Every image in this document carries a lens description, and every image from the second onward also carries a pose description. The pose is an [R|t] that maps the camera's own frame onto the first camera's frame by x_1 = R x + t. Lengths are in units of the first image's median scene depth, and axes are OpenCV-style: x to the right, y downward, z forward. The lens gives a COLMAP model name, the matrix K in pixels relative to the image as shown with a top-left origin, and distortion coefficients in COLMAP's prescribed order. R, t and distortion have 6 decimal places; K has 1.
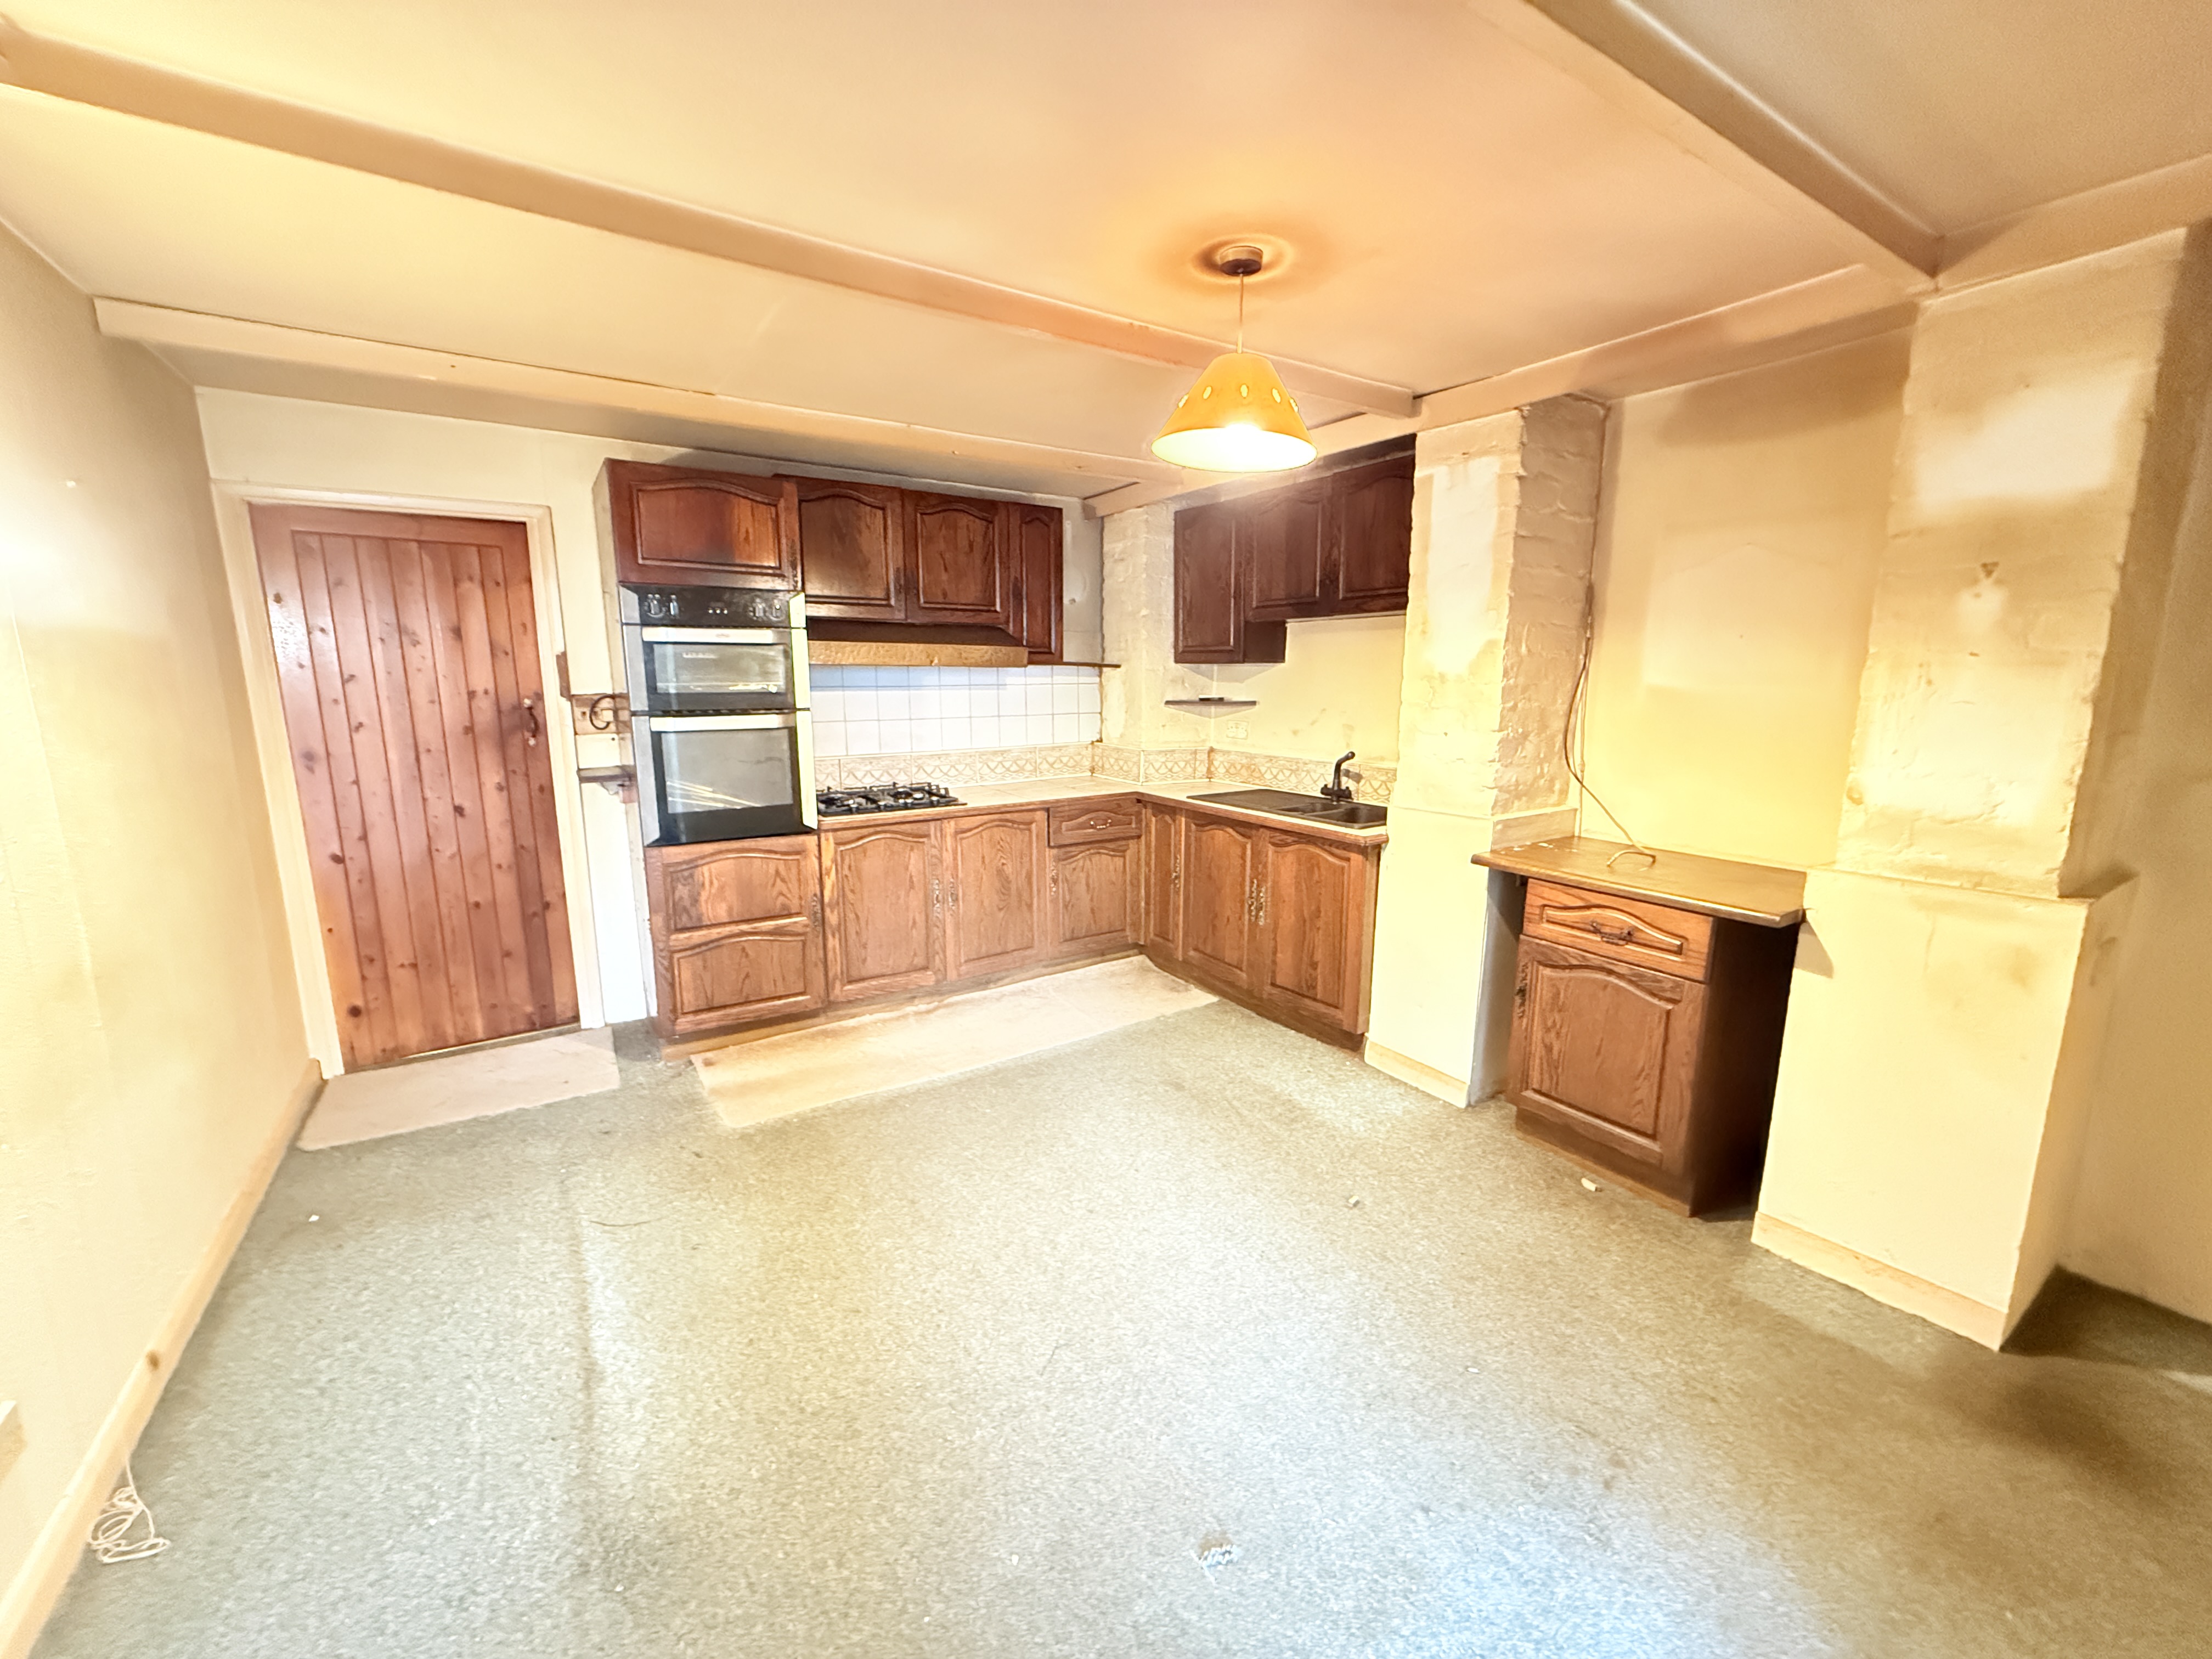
lens RADIAL K [[882.2, 0, 1096.3], [0, 882.2, 826.9], [0, 0, 1]] dist [-0.002207, -0.000160]
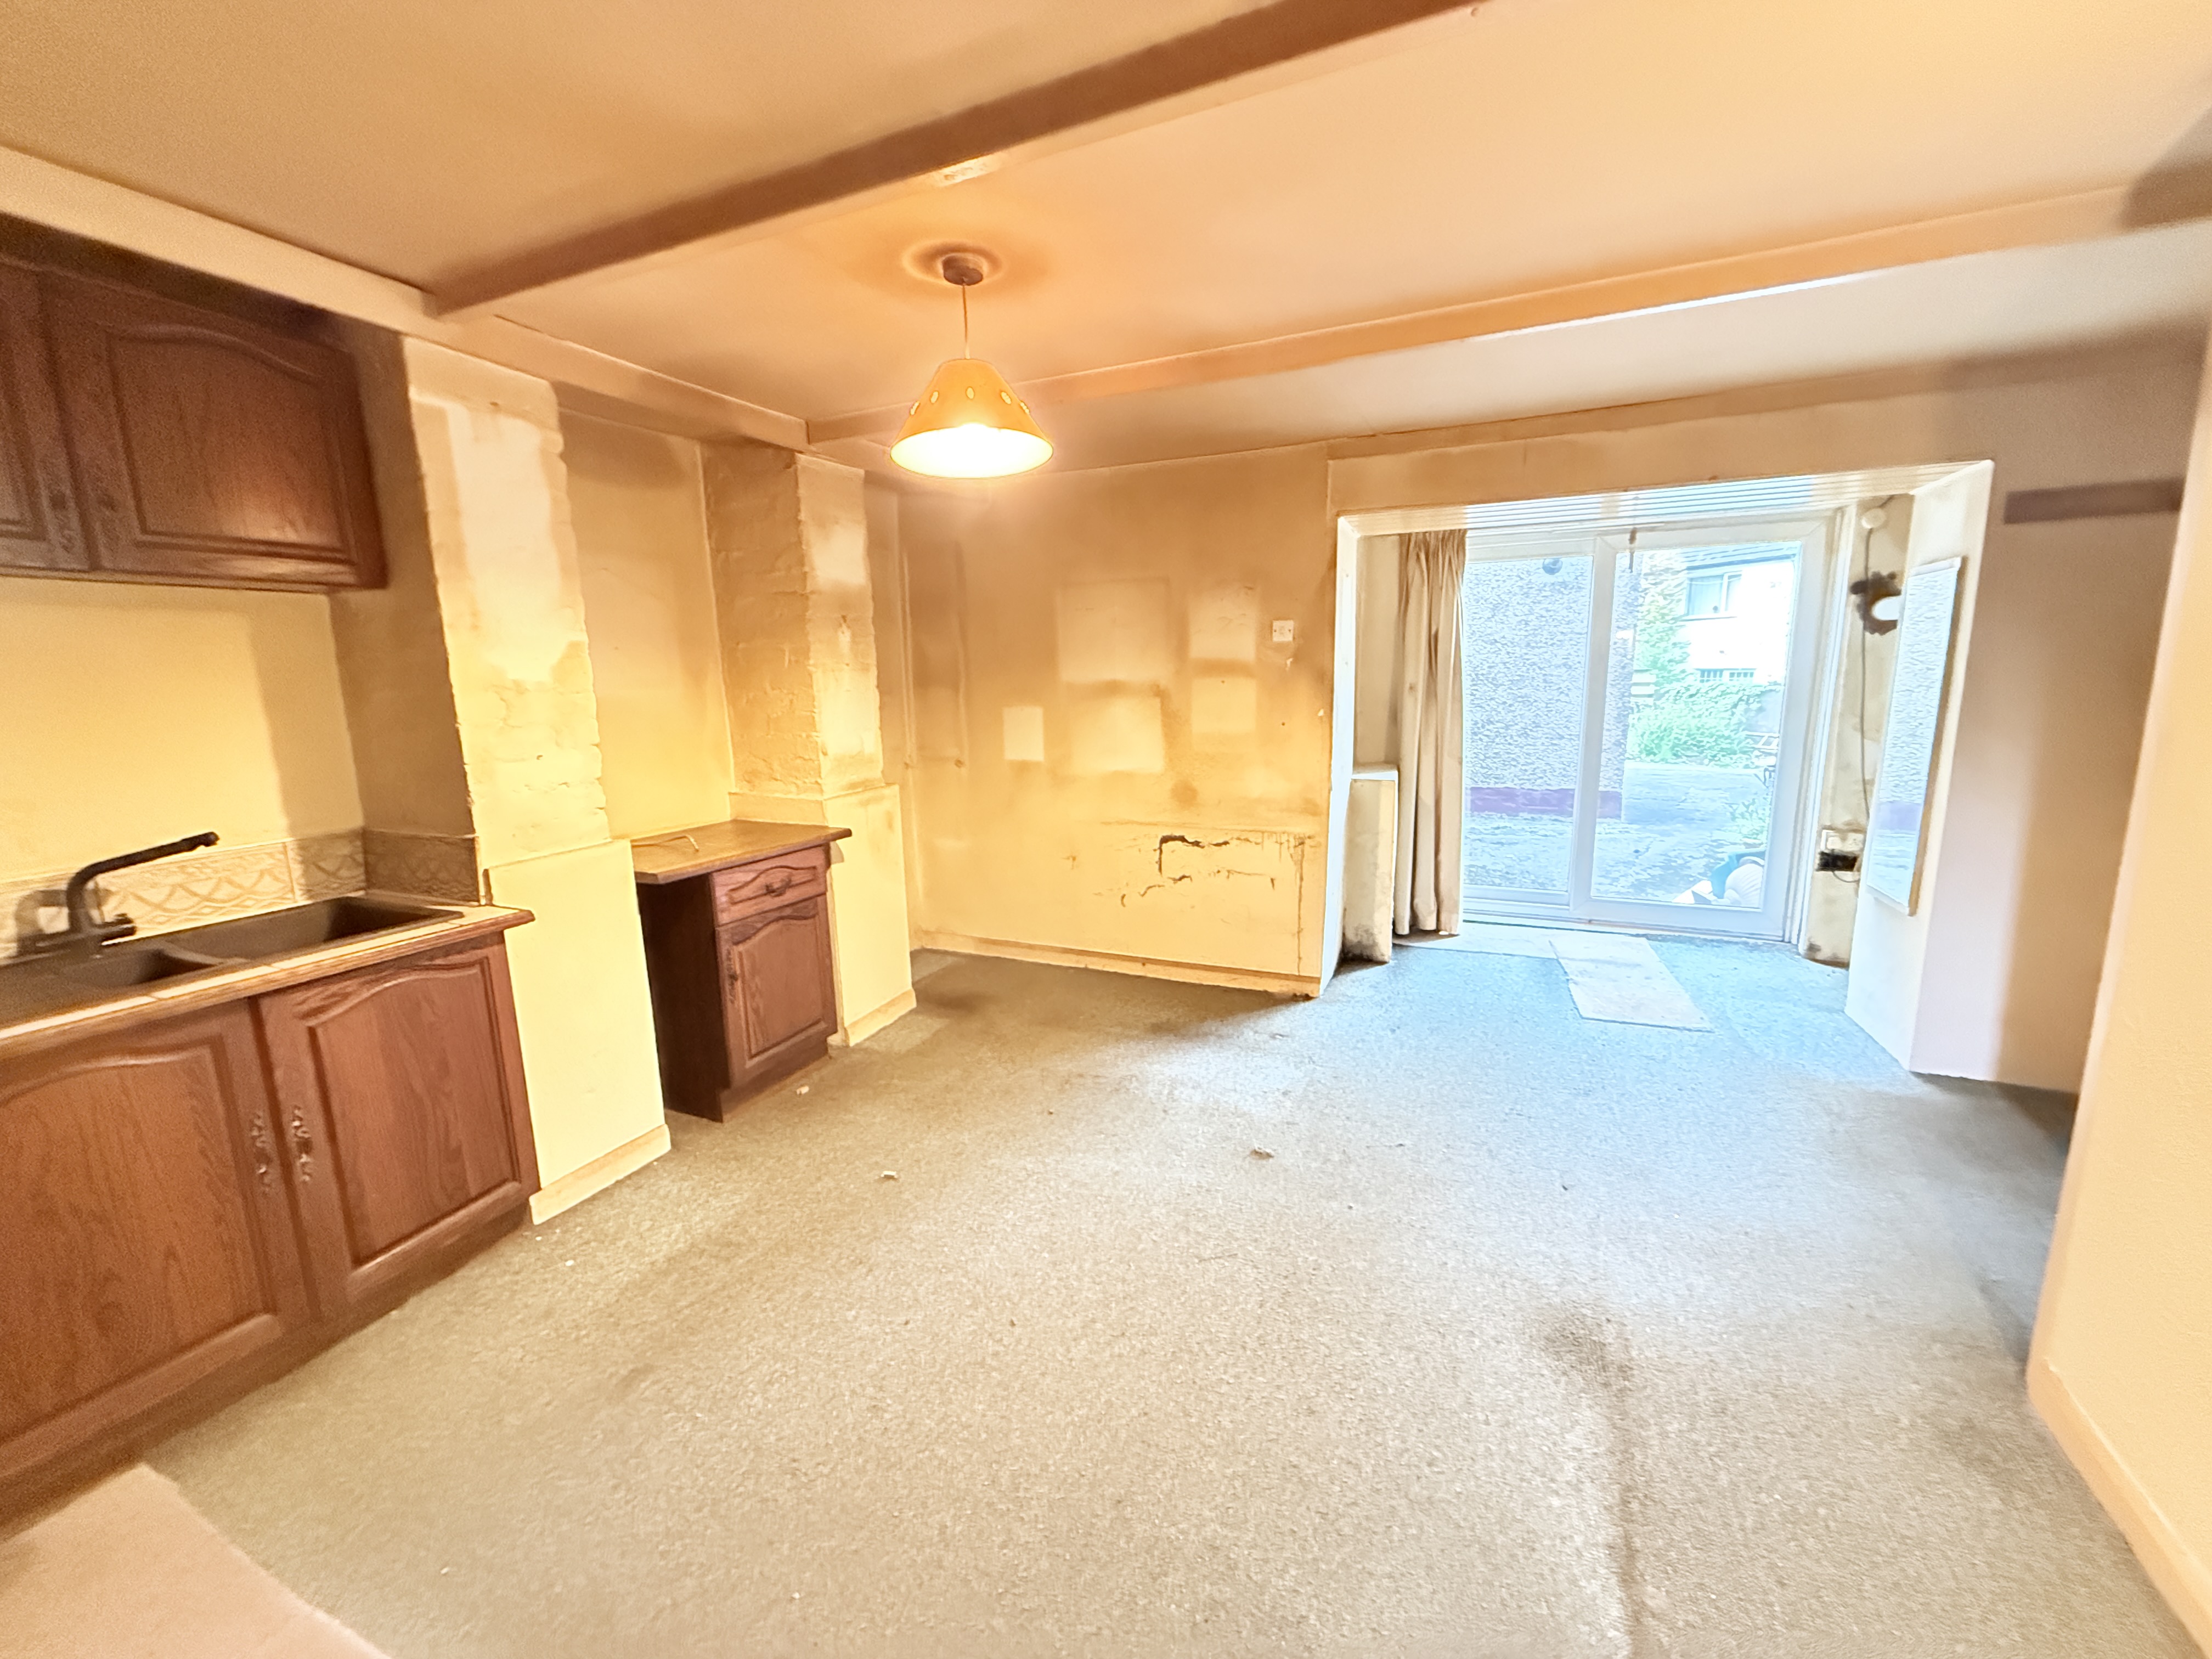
lens RADIAL K [[882.2, 0, 1101.9], [0, 882.2, 829.0], [0, 0, 1]] dist [-0.002207, -0.000160]
pose [[-0.536458, -0.136655, 0.832790, -0.656284], [0.166682, 0.950207, 0.263294, -0.200965], [-0.827303, 0.280058, -0.486968, 1.171858]]
